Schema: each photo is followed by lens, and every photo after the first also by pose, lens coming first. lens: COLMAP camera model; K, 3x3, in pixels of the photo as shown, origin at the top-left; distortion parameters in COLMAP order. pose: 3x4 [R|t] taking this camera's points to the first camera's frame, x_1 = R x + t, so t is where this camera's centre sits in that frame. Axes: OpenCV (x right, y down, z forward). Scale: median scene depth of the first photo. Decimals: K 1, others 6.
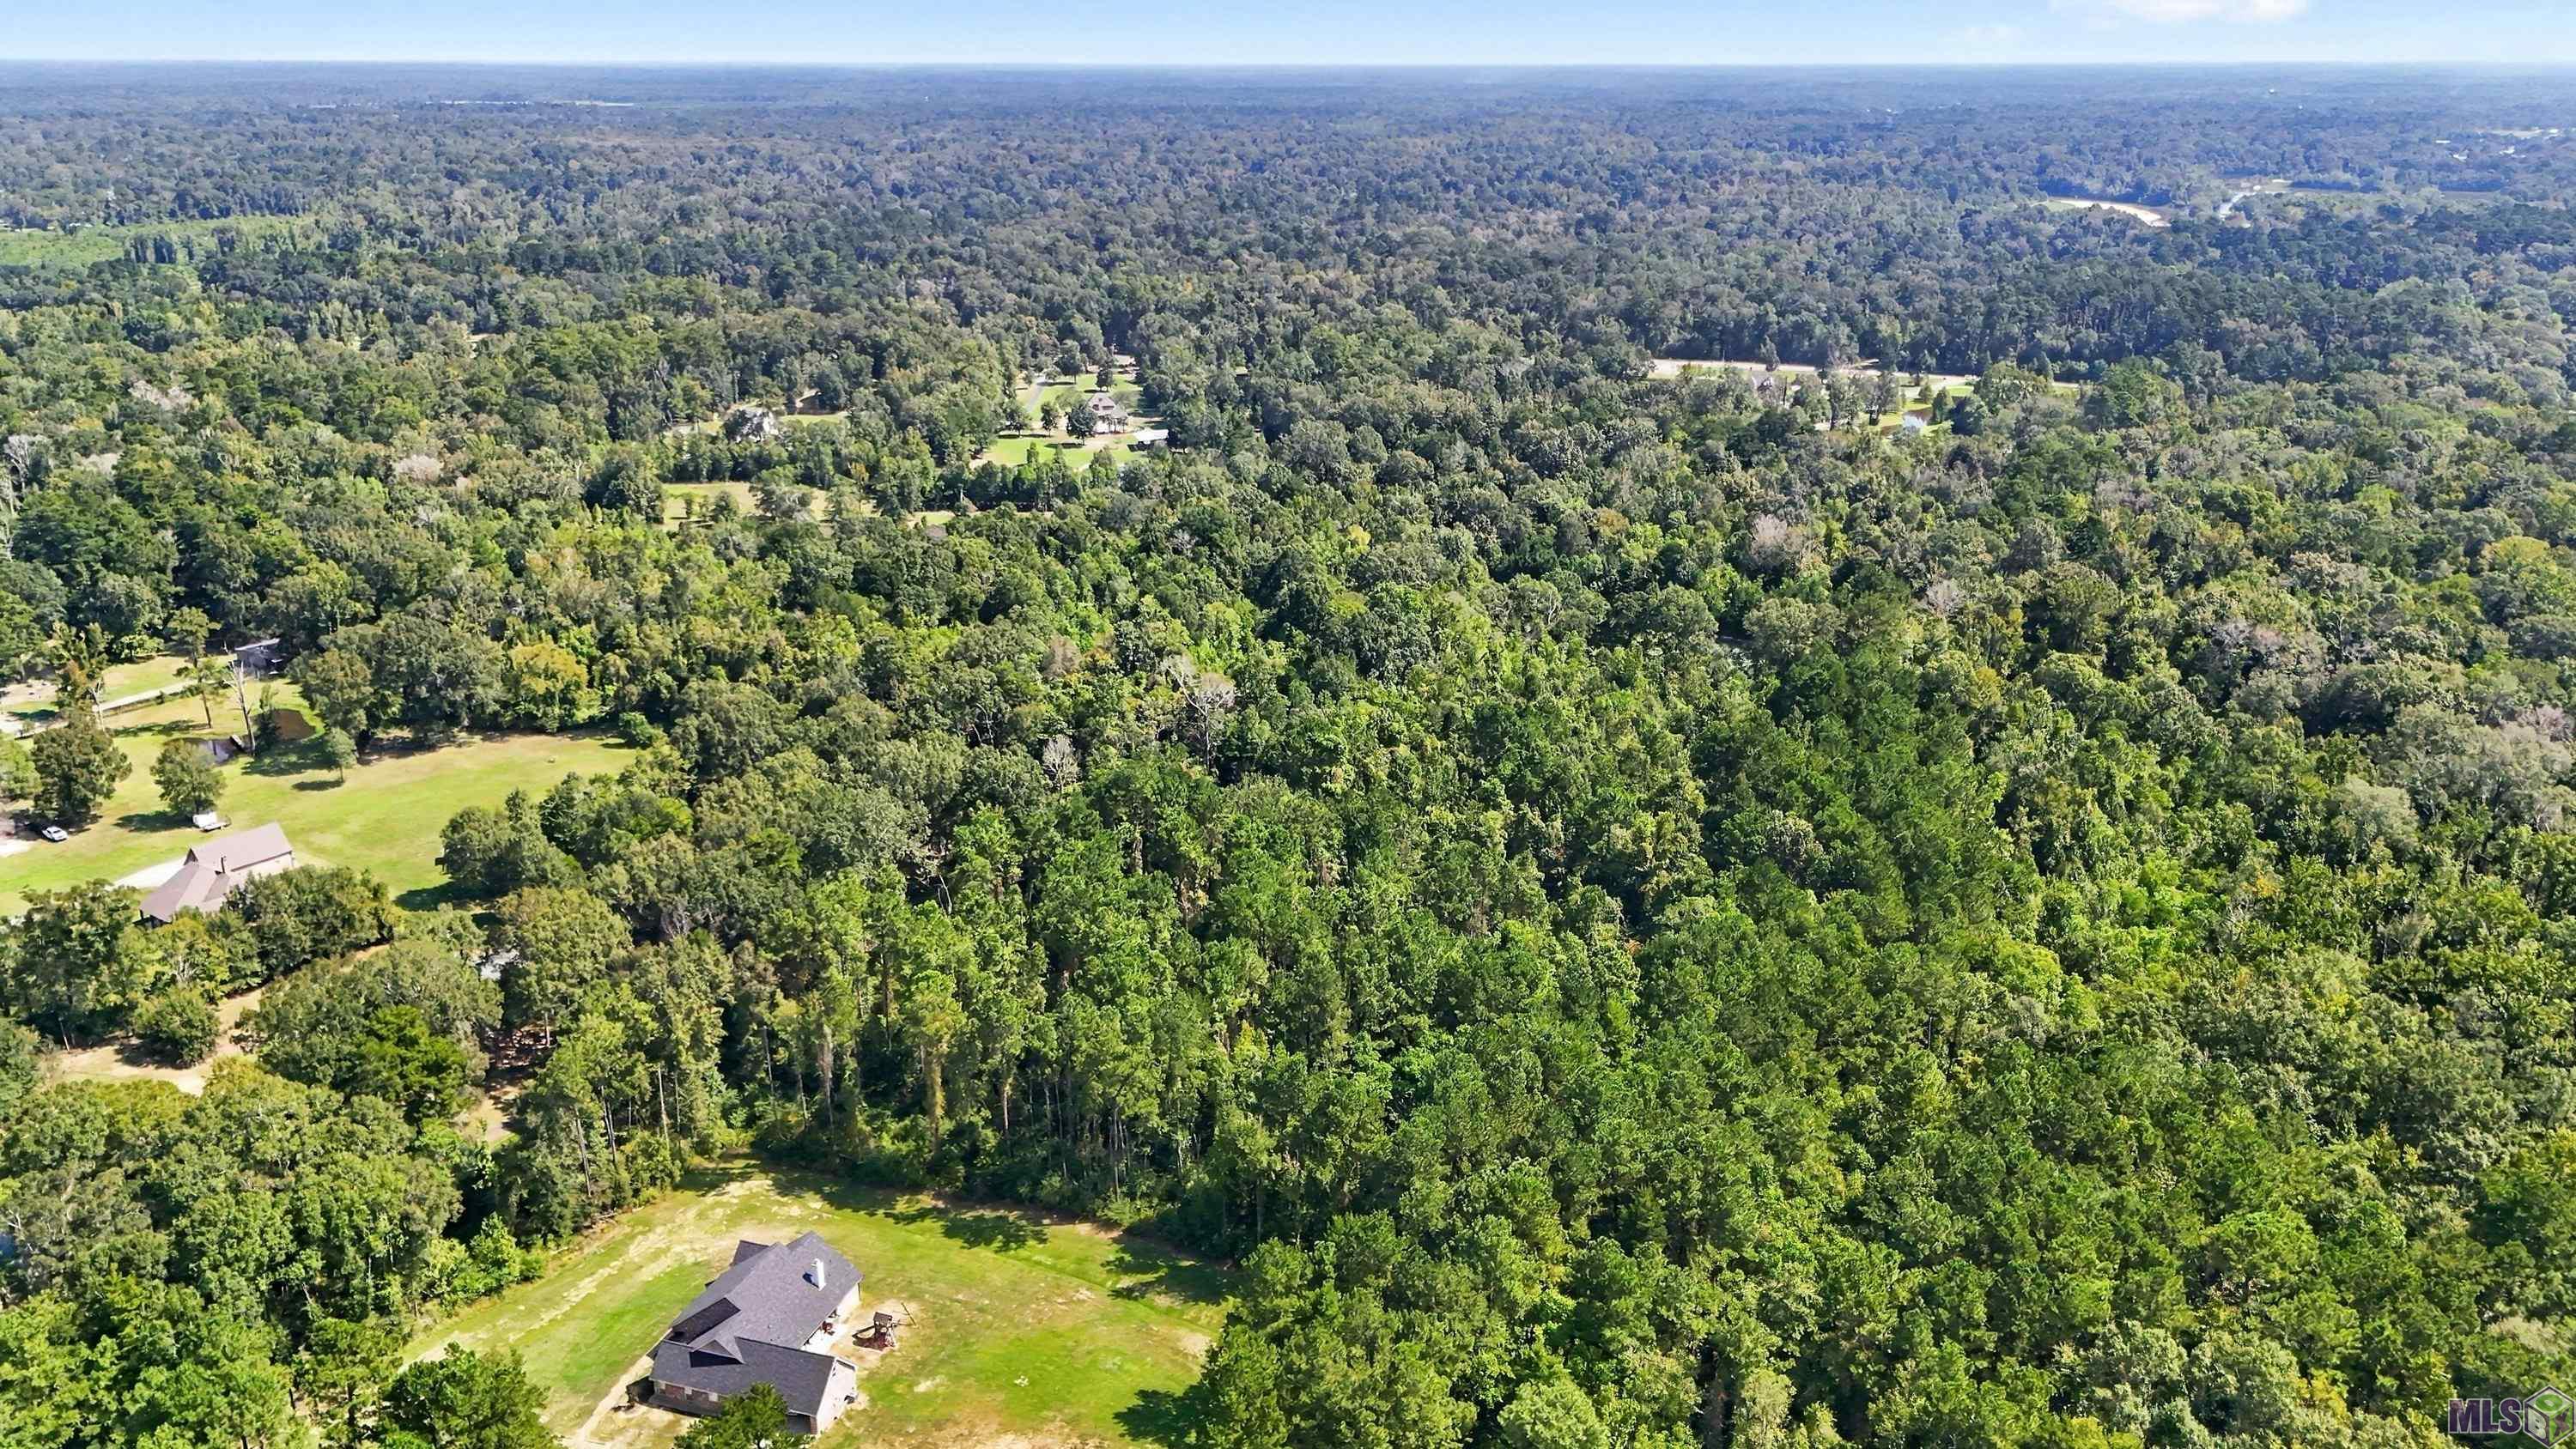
lens RADIAL K [[1859.6, 0, 1296.4], [0, 1859.6, 642.5], [0, 0, 1]] dist [0.089379, -0.094958]
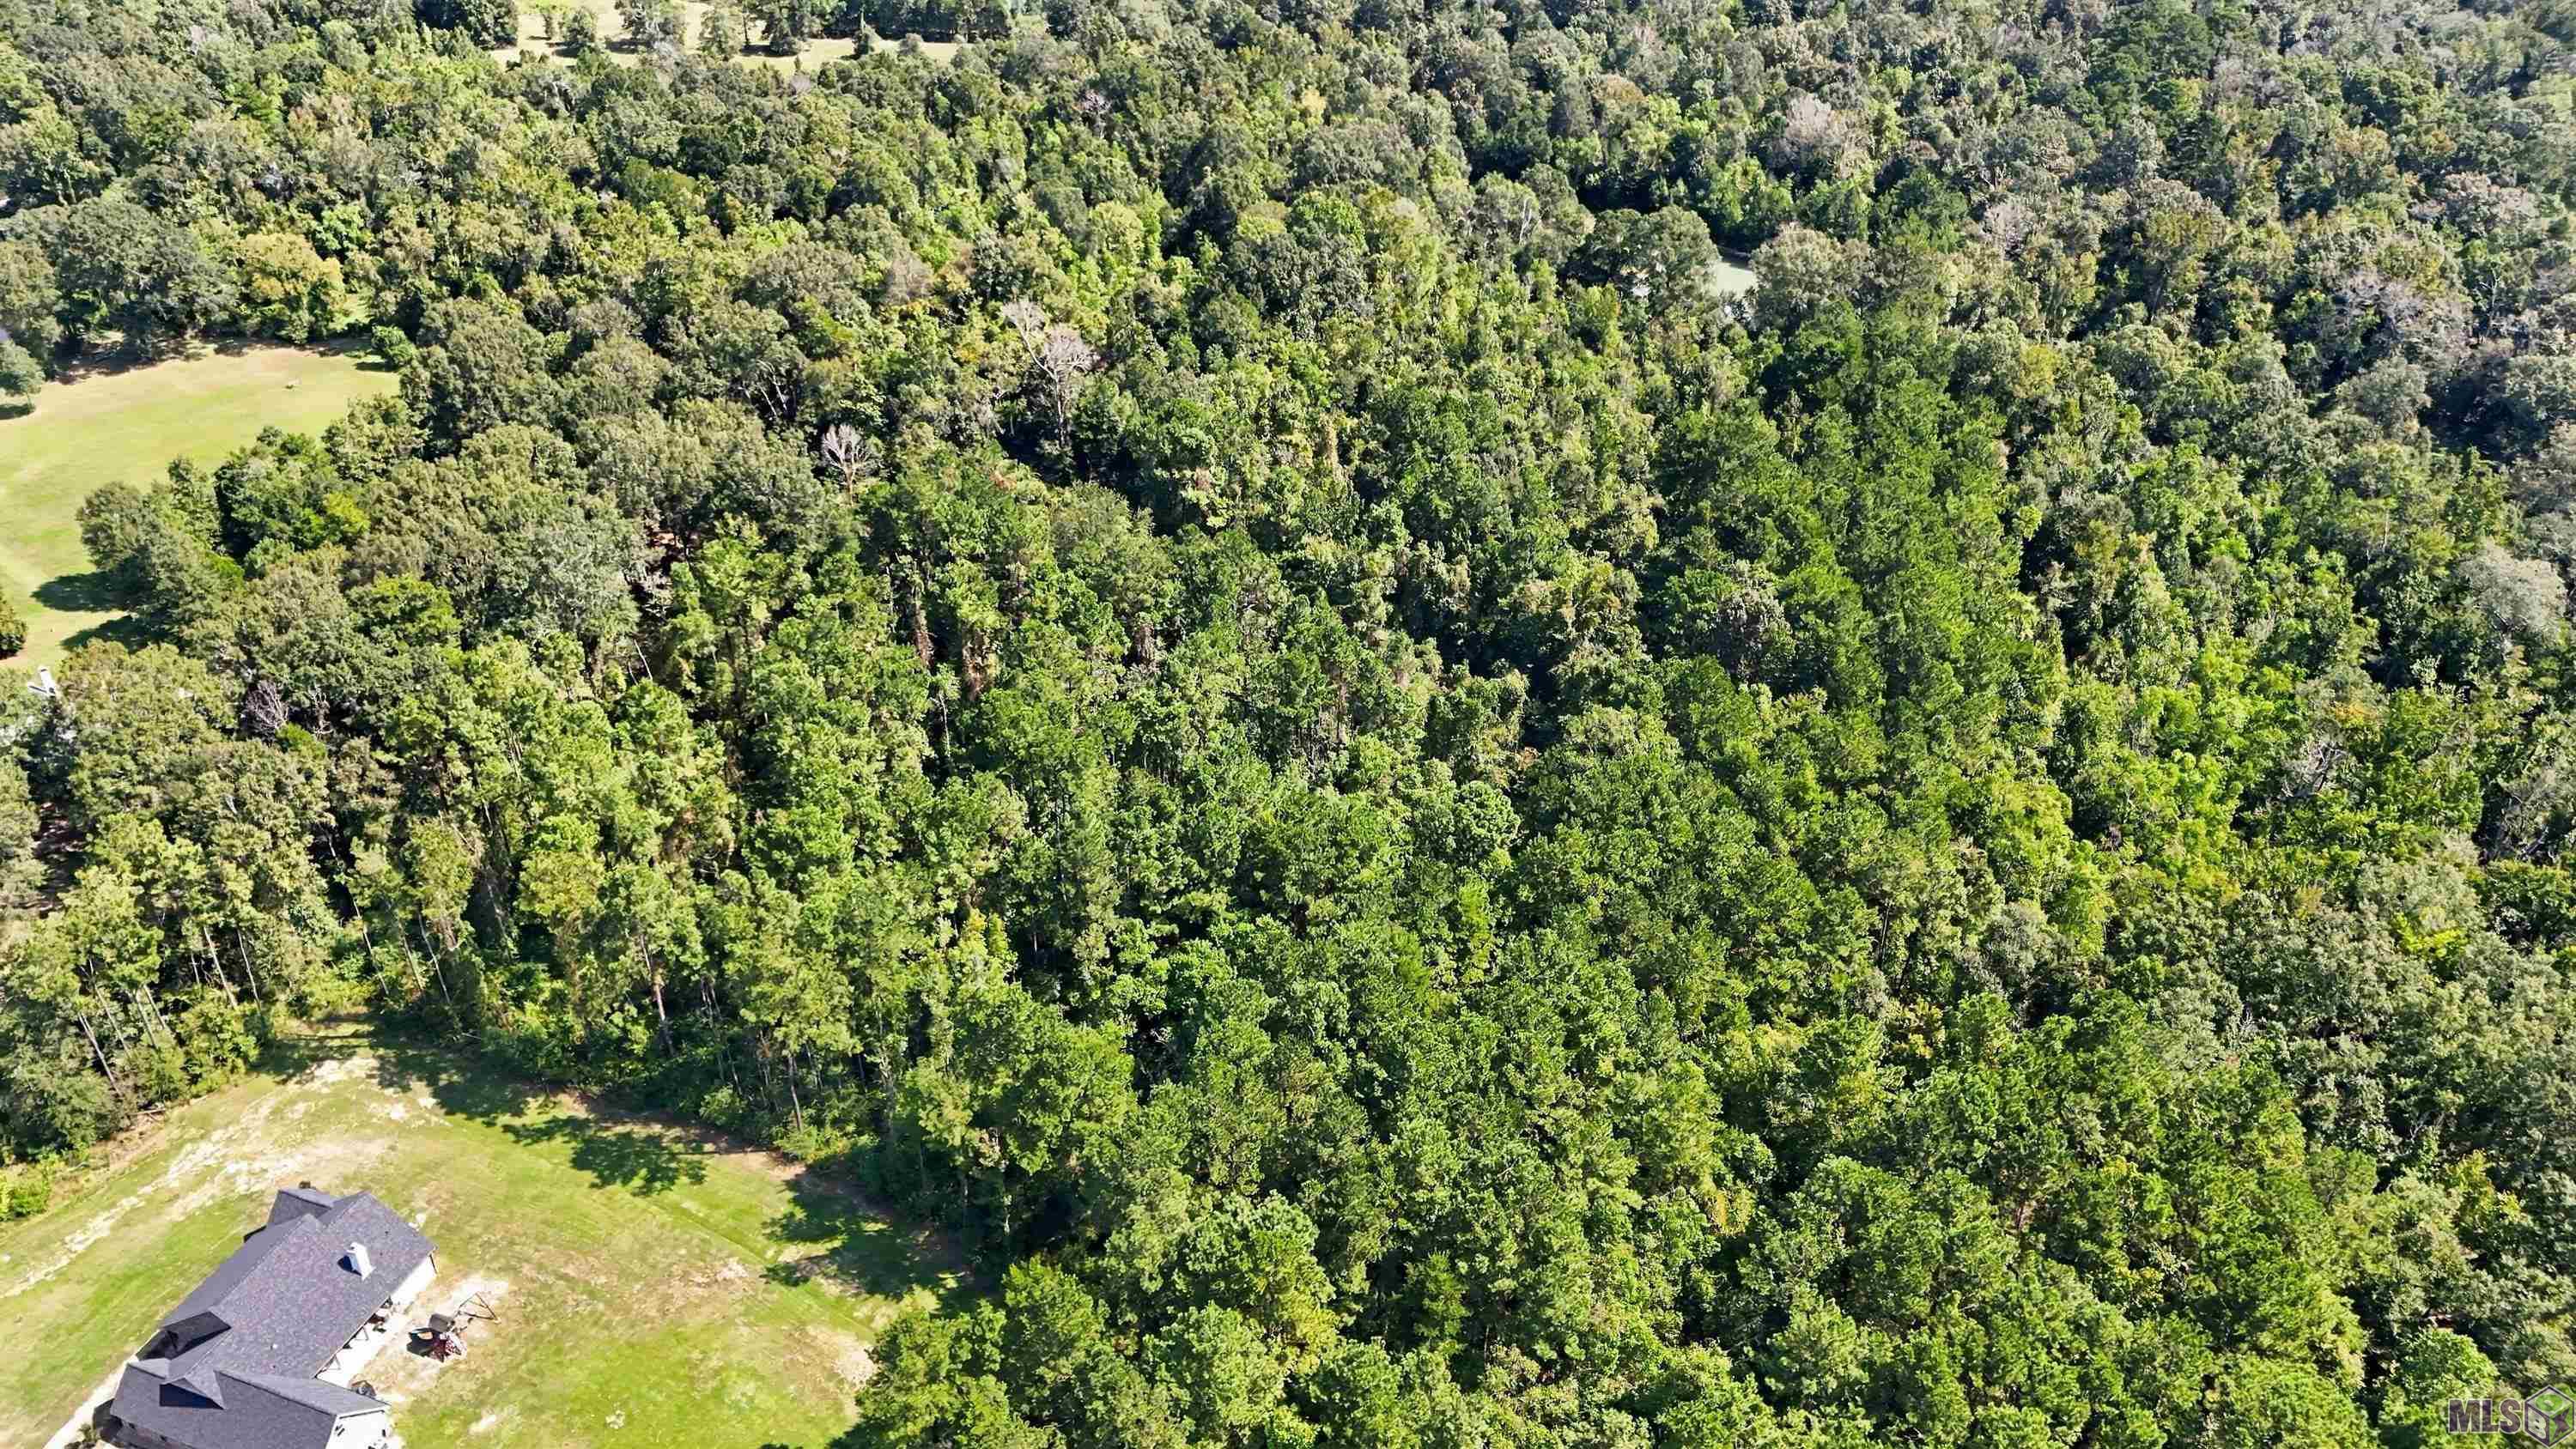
lens RADIAL K [[1859.6, 0, 1296.4], [0, 1859.6, 642.5], [0, 0, 1]] dist [0.089379, -0.094958]
pose [[0.999227, 0.035485, -0.016890, 0.077243], [-0.029840, 0.964742, 0.261500, -0.069780], [0.025574, -0.260794, 0.965056, 0.208462]]
